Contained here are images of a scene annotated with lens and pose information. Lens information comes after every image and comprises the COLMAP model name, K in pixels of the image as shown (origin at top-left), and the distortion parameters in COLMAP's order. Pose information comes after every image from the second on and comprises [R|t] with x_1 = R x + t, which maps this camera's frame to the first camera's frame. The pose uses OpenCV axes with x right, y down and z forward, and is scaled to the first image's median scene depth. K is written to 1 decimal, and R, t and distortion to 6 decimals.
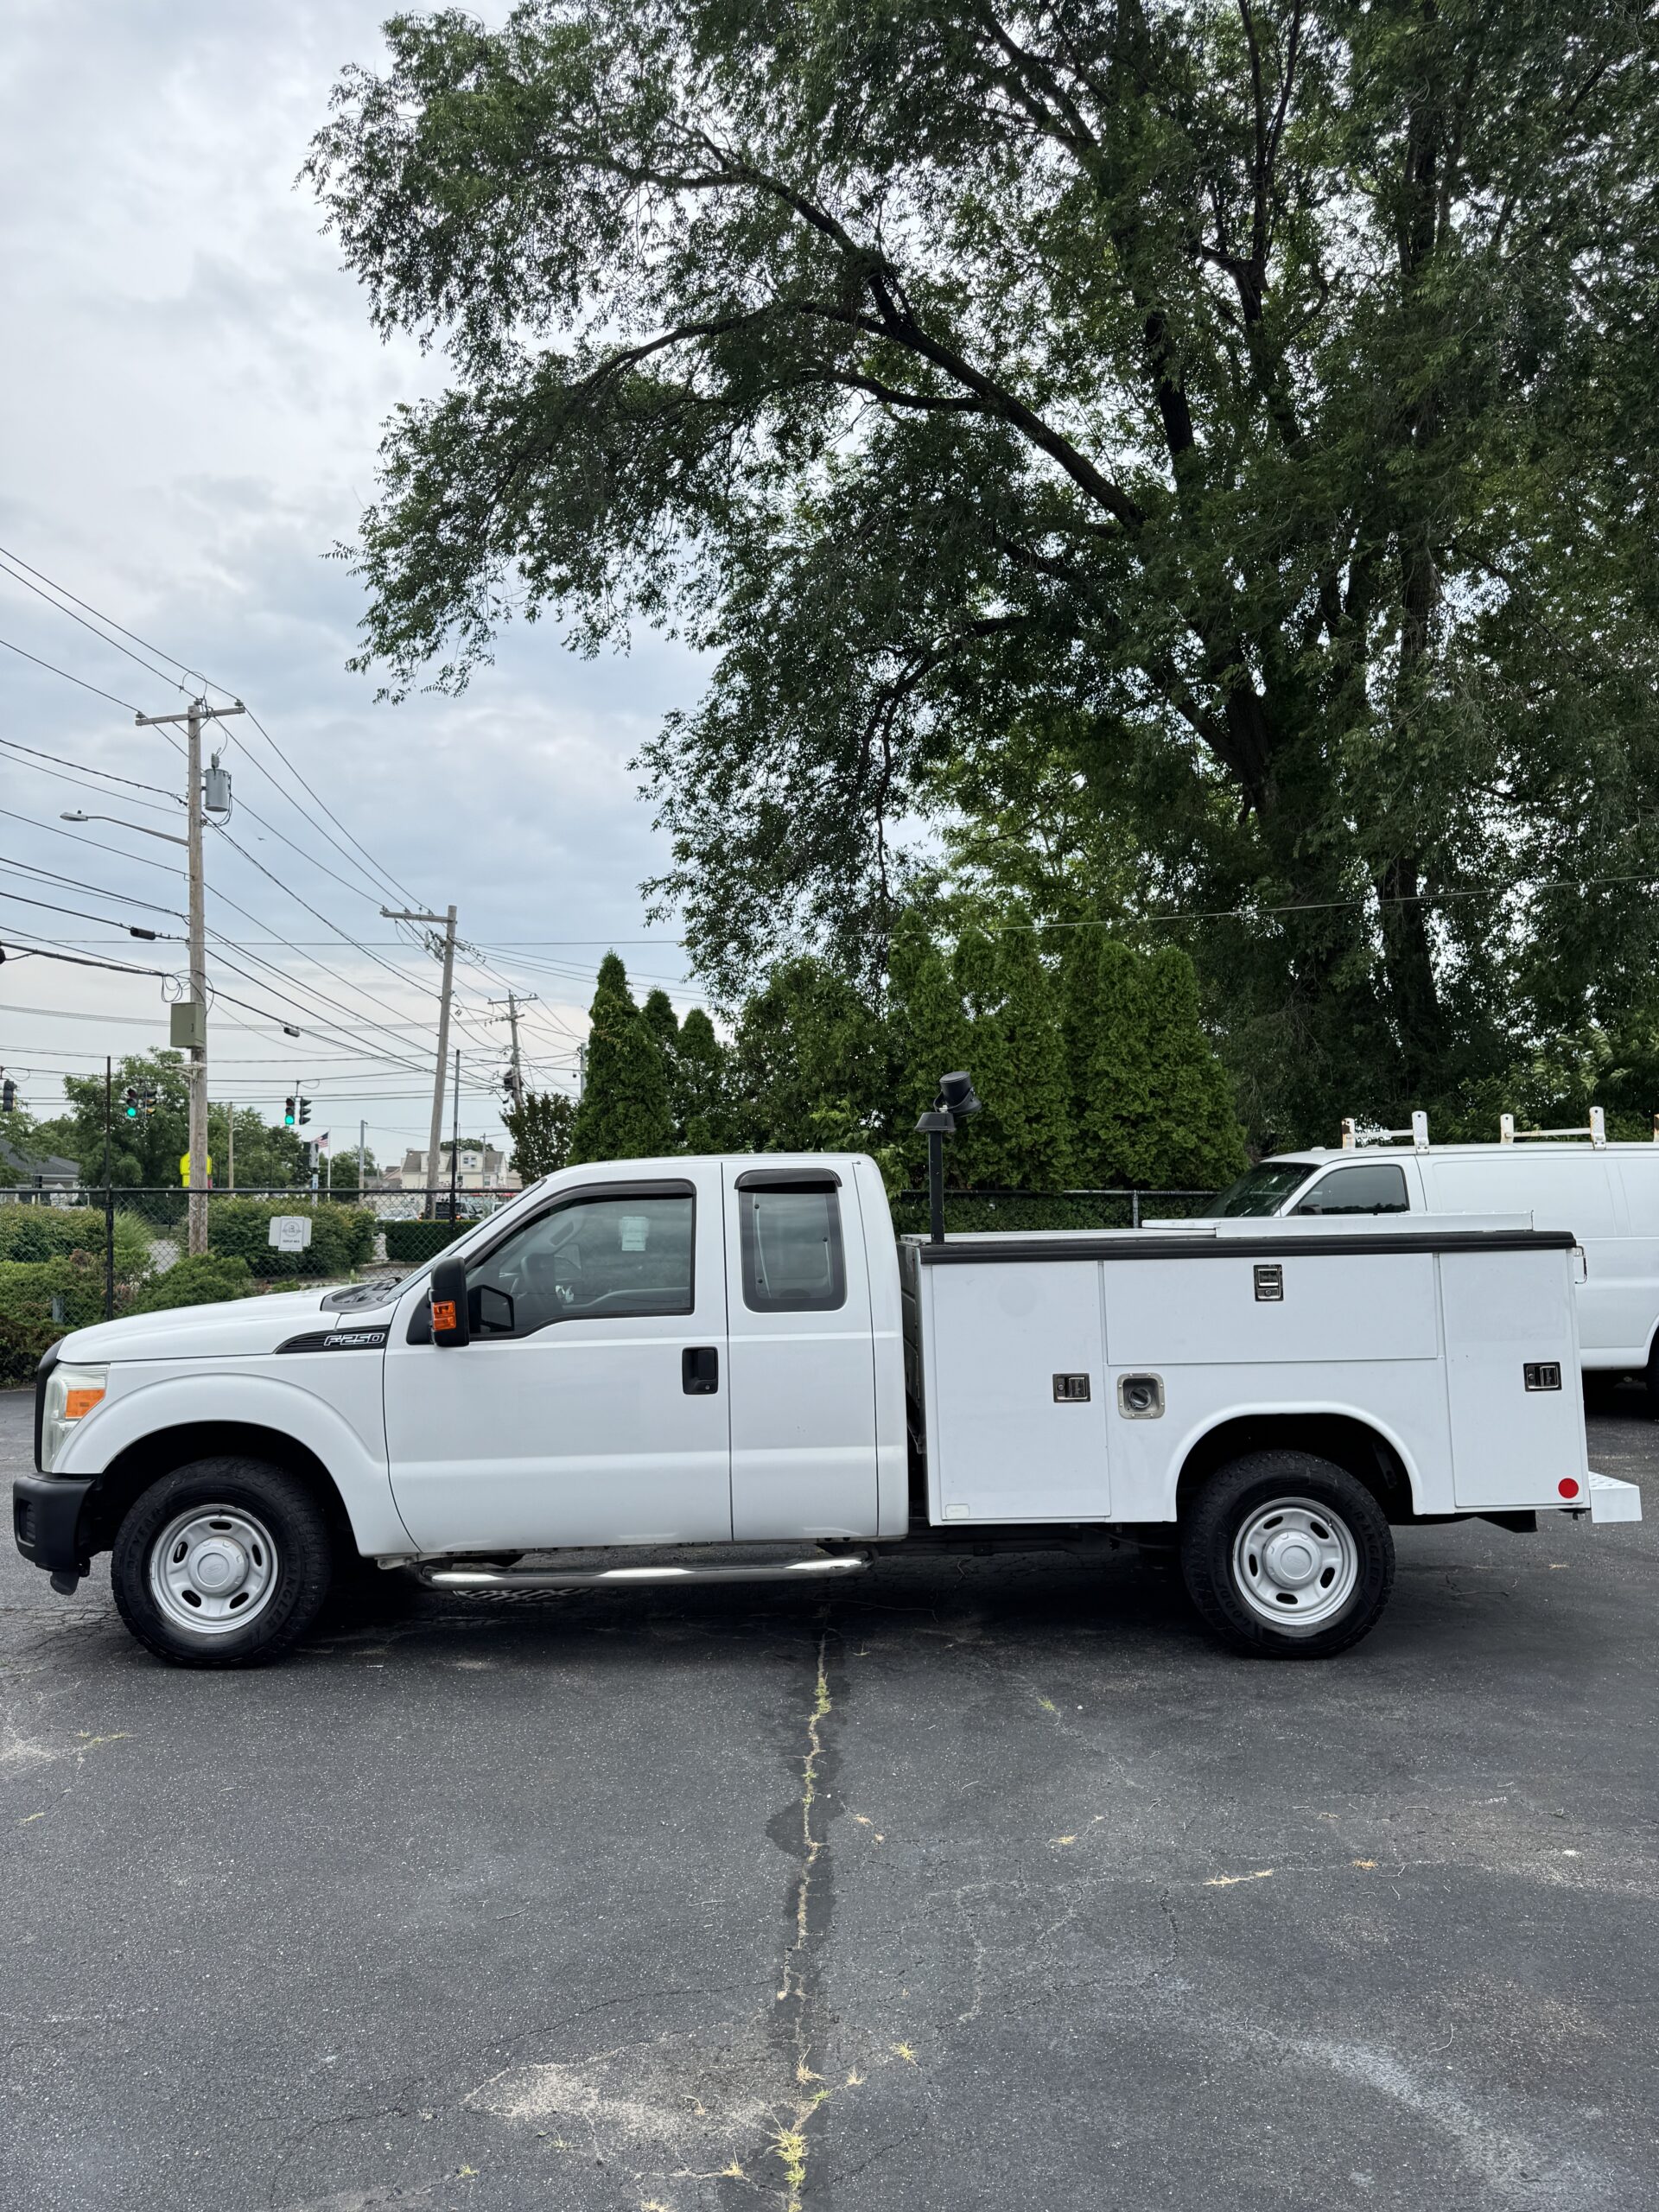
lens RADIAL K [[1556.4, 0, 816.1], [0, 1556.4, 1123.2], [0, 0, 1]] dist [0.055167, -0.061489]
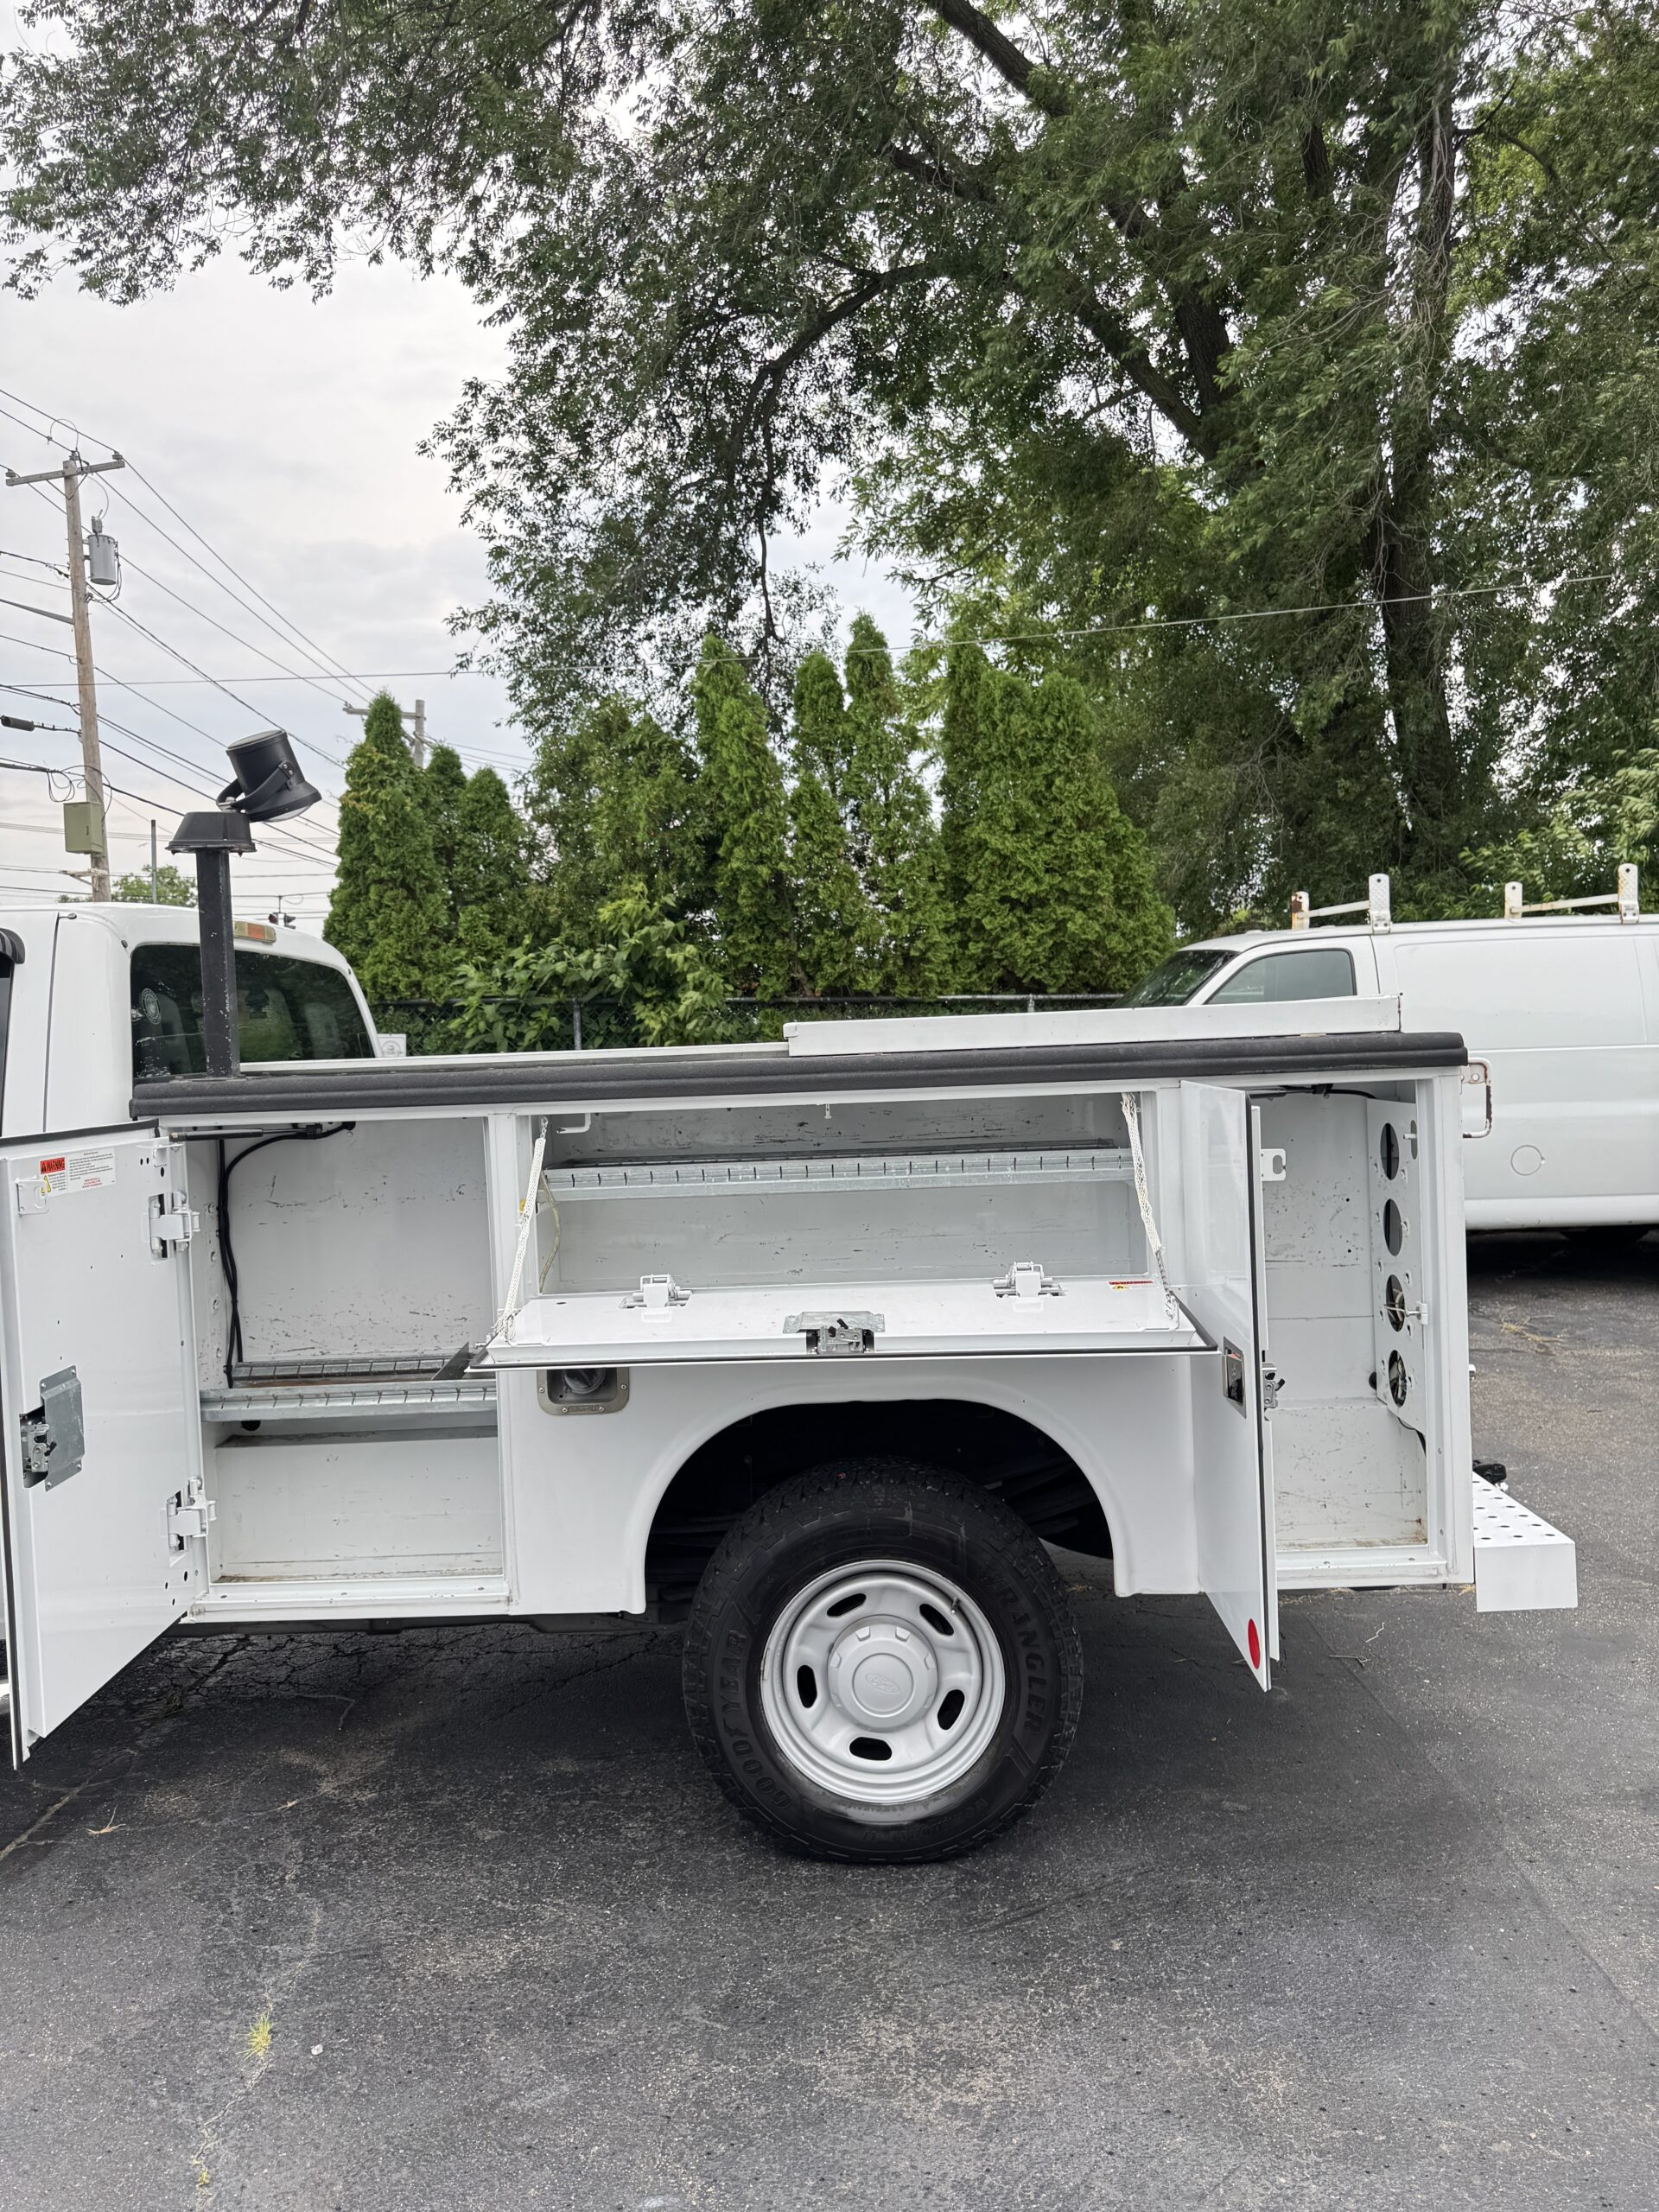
lens RADIAL K [[1556.4, 0, 815.0], [0, 1556.4, 1114.8], [0, 0, 1]] dist [0.055167, -0.061489]
pose [[0.999042, -0.006397, -0.043285, 0.142950], [0.011109, 0.993923, 0.109516, 0.017987], [0.042321, -0.109892, 0.993042, 0.238182]]
